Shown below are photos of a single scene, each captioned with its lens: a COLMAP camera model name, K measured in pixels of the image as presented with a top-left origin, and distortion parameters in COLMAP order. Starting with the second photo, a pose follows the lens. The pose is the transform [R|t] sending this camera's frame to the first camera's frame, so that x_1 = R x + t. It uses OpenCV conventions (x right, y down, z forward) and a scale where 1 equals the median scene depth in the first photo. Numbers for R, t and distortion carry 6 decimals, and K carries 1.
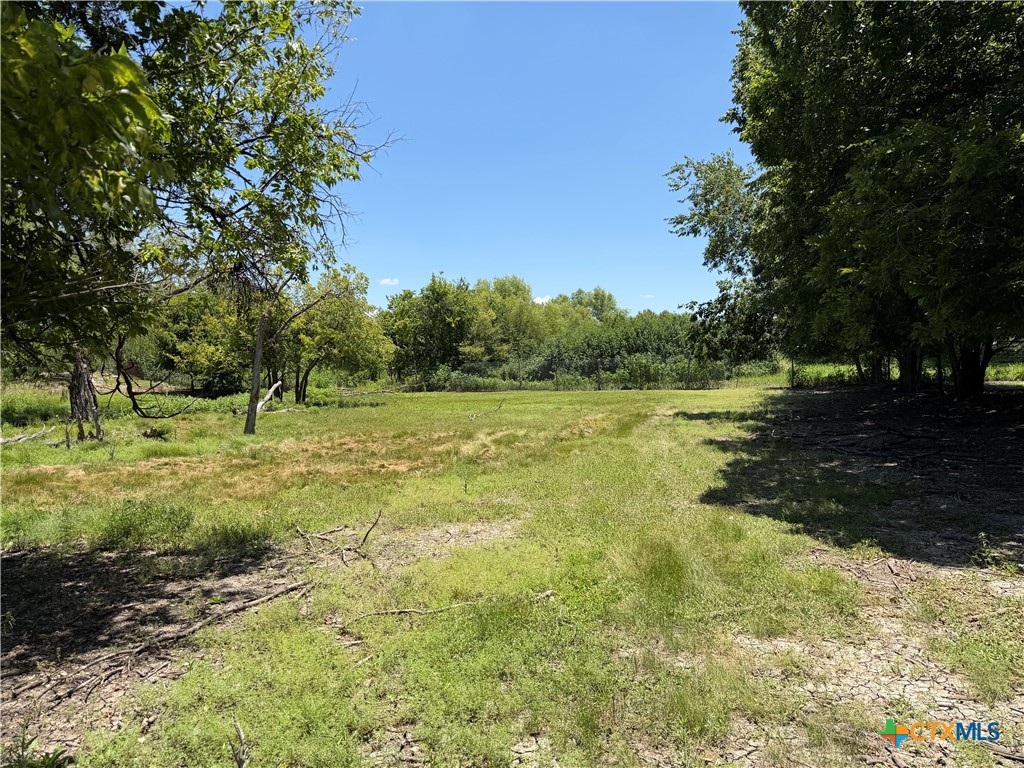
lens RADIAL K [[711.5, 0, 514.4], [0, 711.5, 384.6], [0, 0, 1]] dist [0.057502, -0.066854]
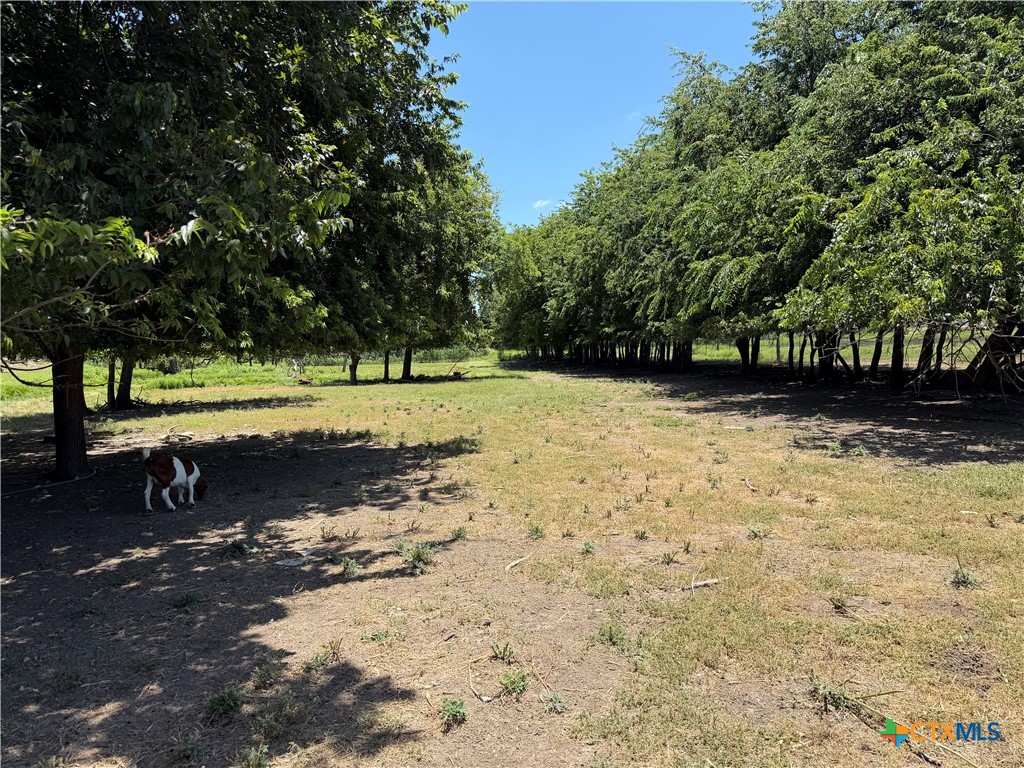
lens RADIAL K [[737.7, 0, 514.9], [0, 737.7, 389.3], [0, 0, 1]] dist [0.003199, 0.000157]
pose [[0.911485, -0.029927, 0.410243, -0.505565], [0.021439, 0.999451, 0.025276, 0.035967], [-0.410774, -0.014244, 0.911626, -1.092997]]
